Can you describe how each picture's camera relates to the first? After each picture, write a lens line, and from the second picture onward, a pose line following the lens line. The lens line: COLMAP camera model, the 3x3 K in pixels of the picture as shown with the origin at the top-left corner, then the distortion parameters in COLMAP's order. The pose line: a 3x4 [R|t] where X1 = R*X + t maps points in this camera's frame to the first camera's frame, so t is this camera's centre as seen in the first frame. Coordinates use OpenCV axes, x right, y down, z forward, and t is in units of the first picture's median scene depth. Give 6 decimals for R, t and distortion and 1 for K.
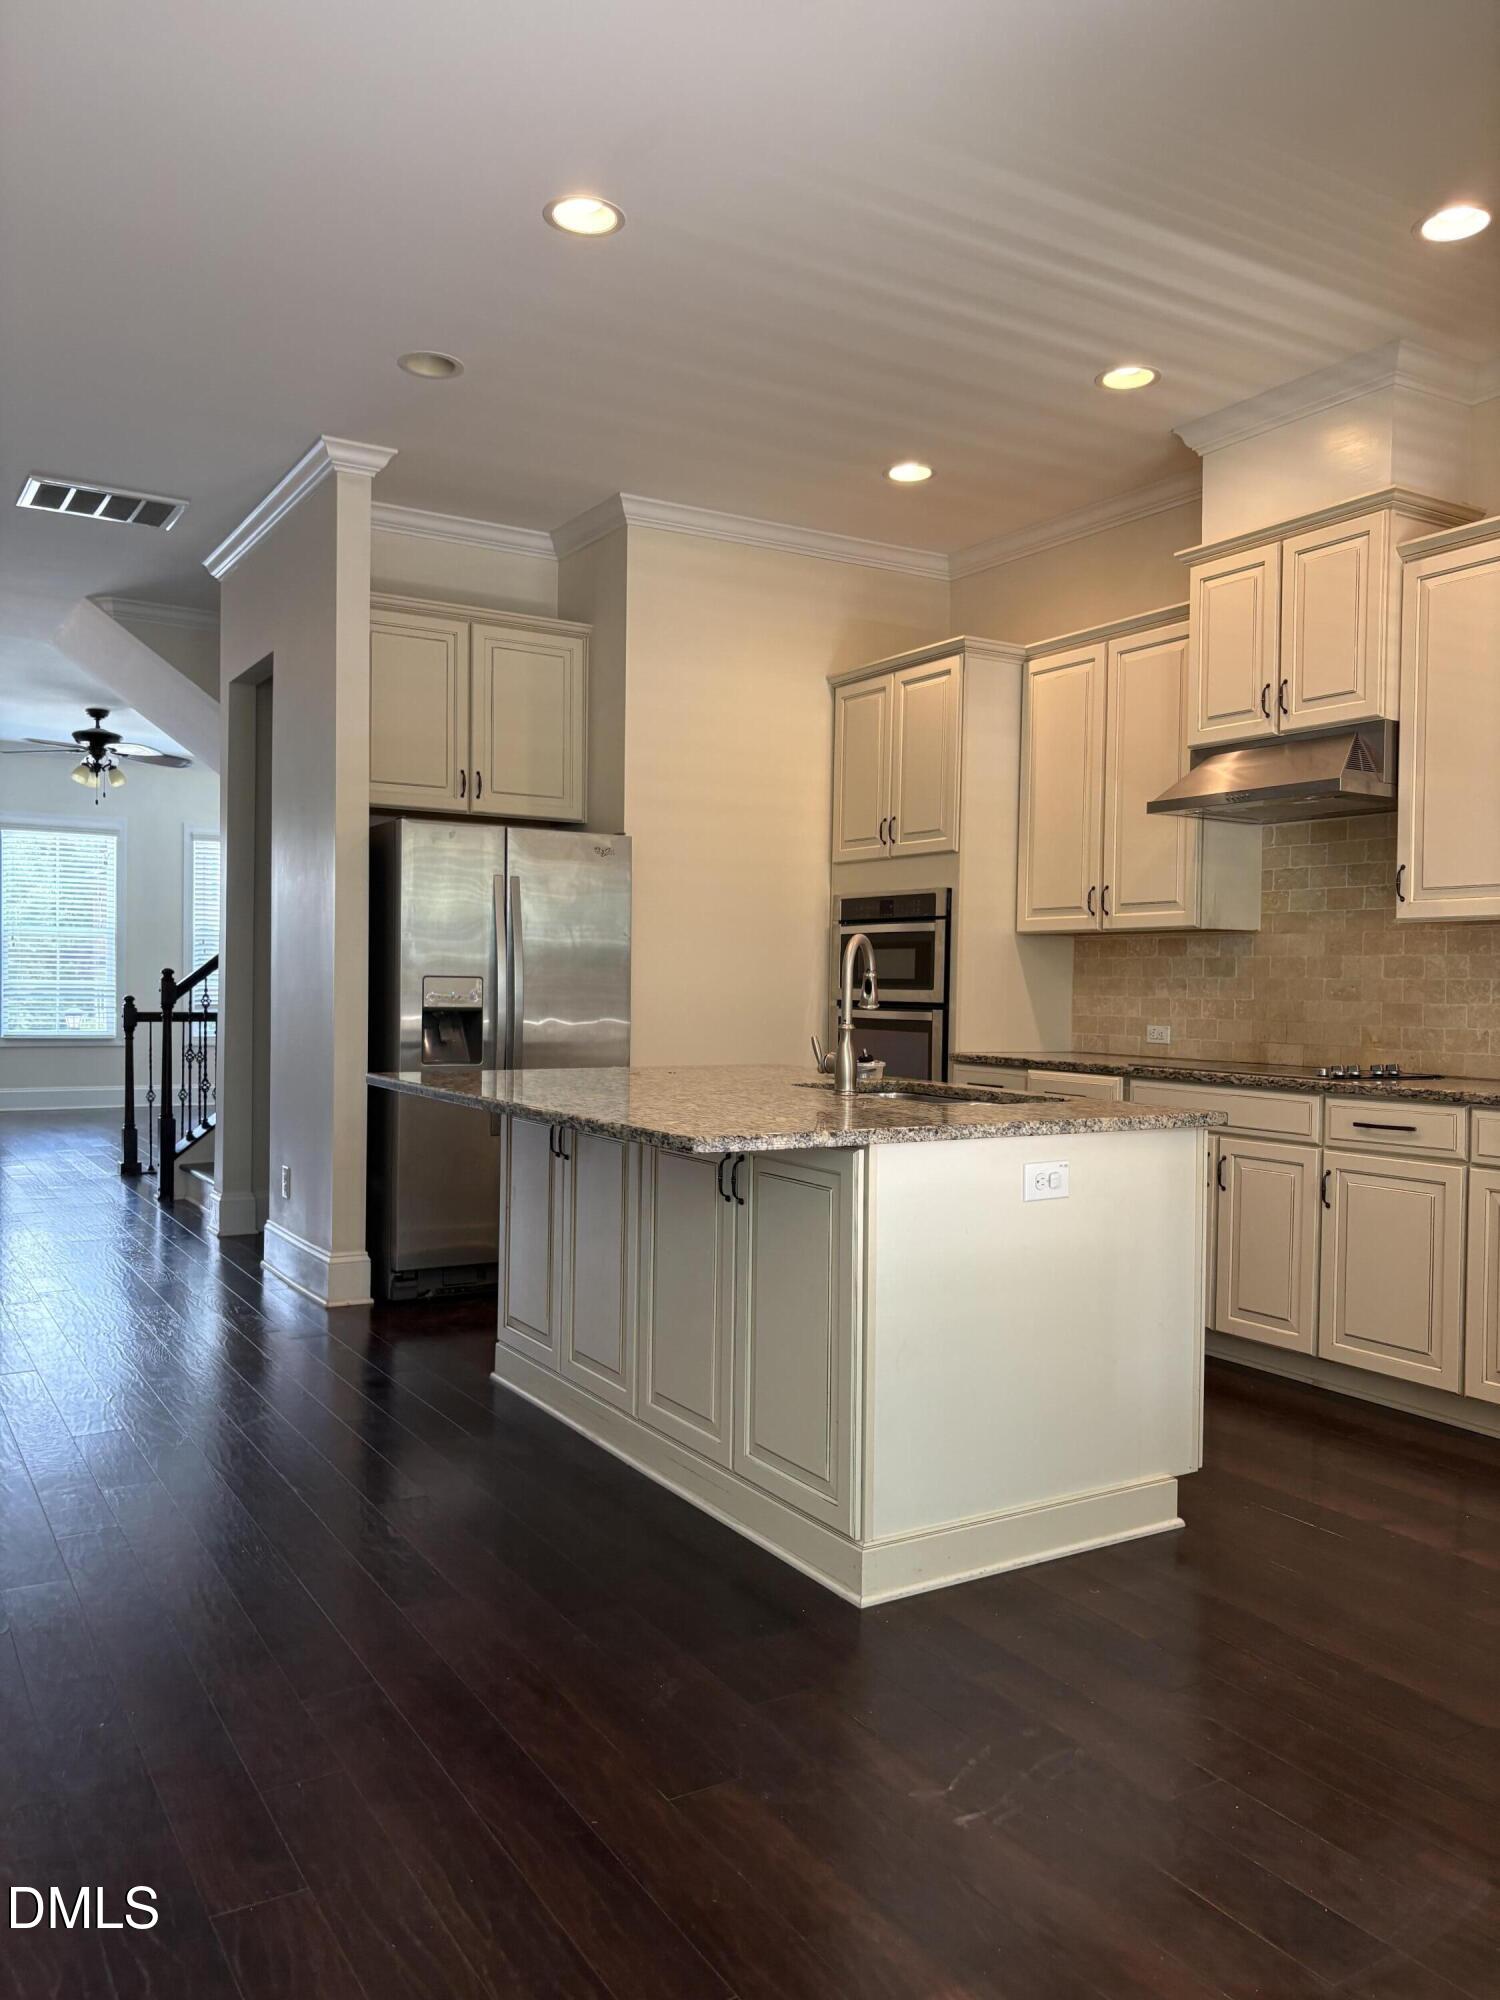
lens RADIAL K [[1529.6, 0, 739.8], [0, 1529.6, 1003.3], [0, 0, 1]] dist [0.041703, -0.034469]
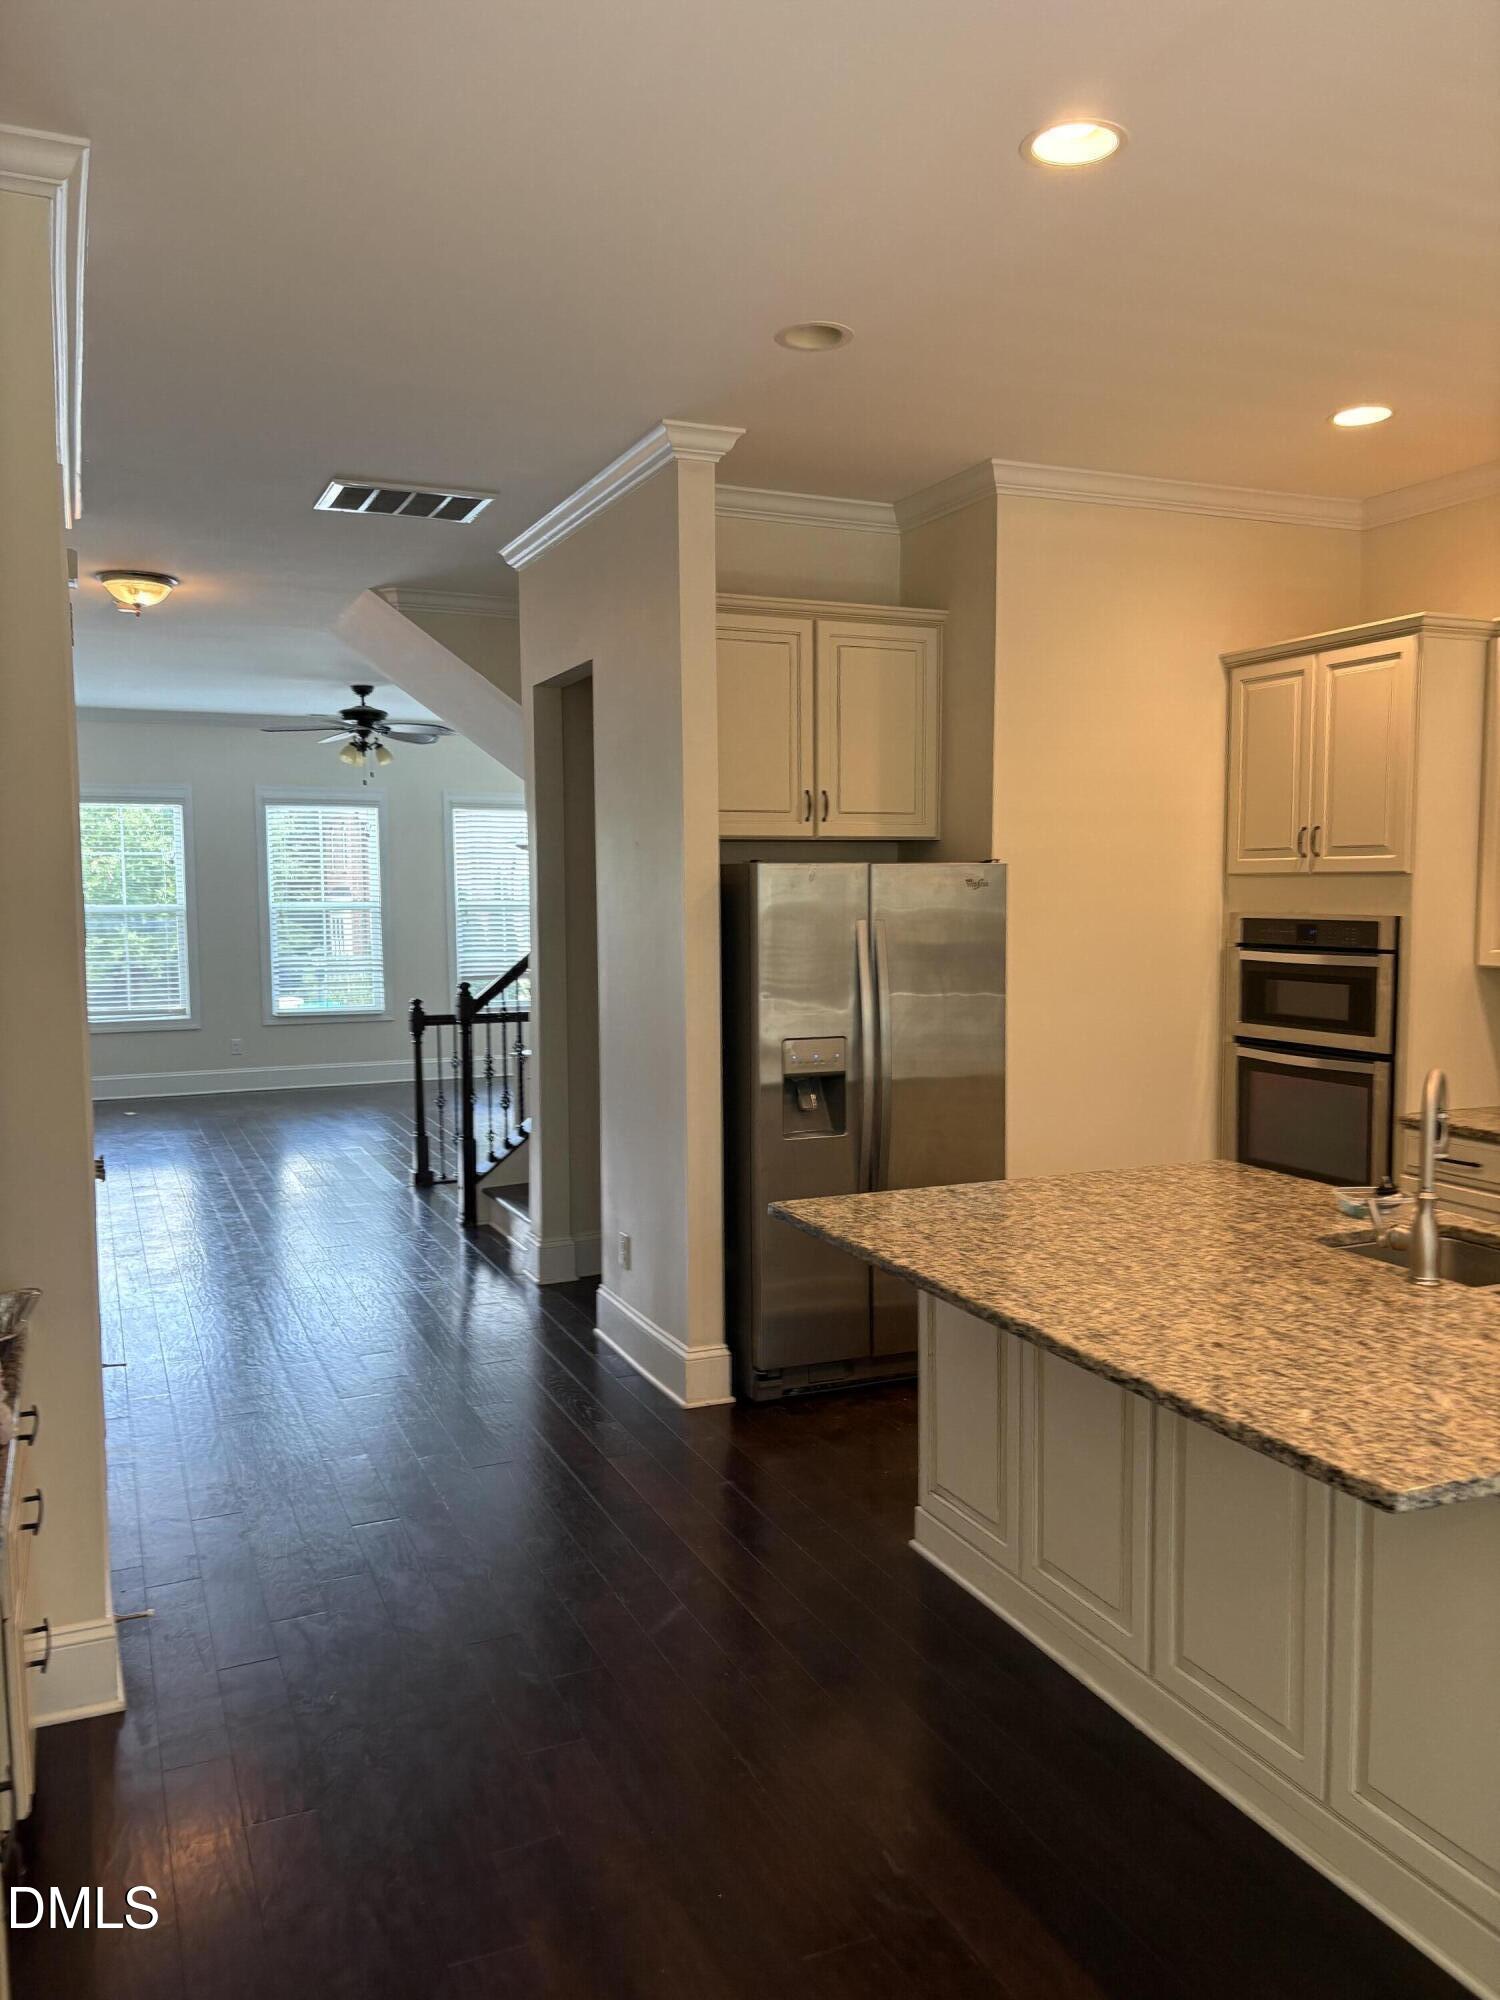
lens RADIAL K [[1529.6, 0, 758.7], [0, 1529.6, 1000.3], [0, 0, 1]] dist [0.041703, -0.034469]
pose [[0.992291, -0.012666, -0.123278, -0.110521], [0.019667, 0.998252, 0.055741, -0.087200], [0.122356, -0.057736, 0.990806, 0.129416]]
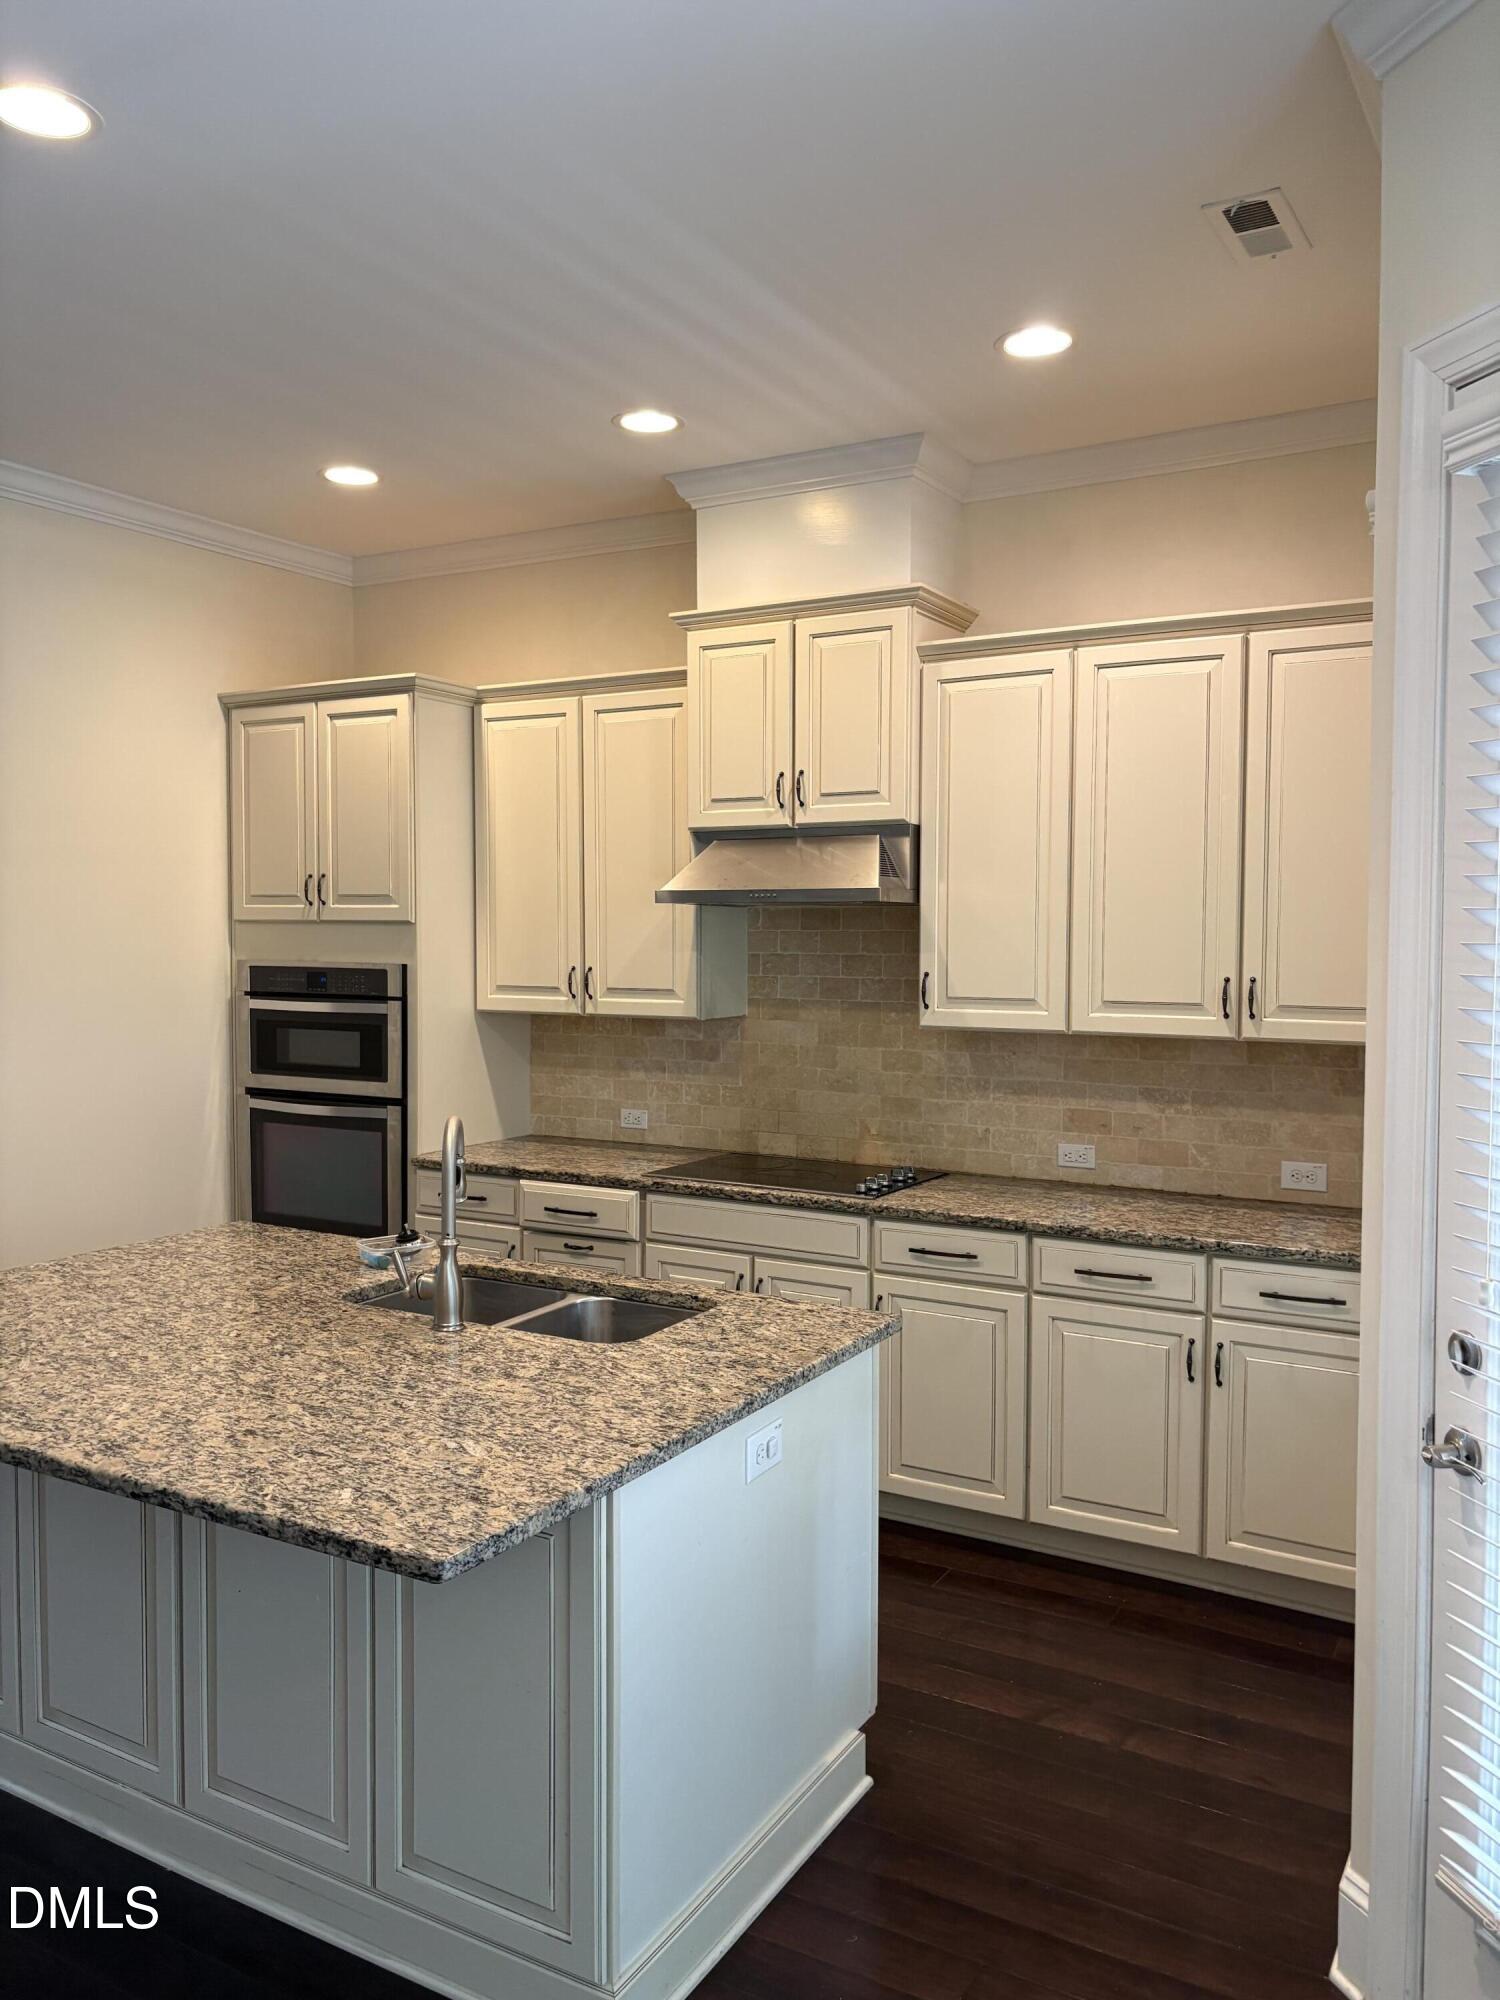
lens RADIAL K [[1529.6, 0, 750.0], [0, 1529.6, 1002.1], [0, 0, 1]] dist [0.041703, -0.034469]
pose [[0.876065, -0.037605, 0.480724, -0.112150], [0.018672, 0.998852, 0.044109, -0.092561], [-0.481831, -0.029667, 0.875762, 0.156387]]
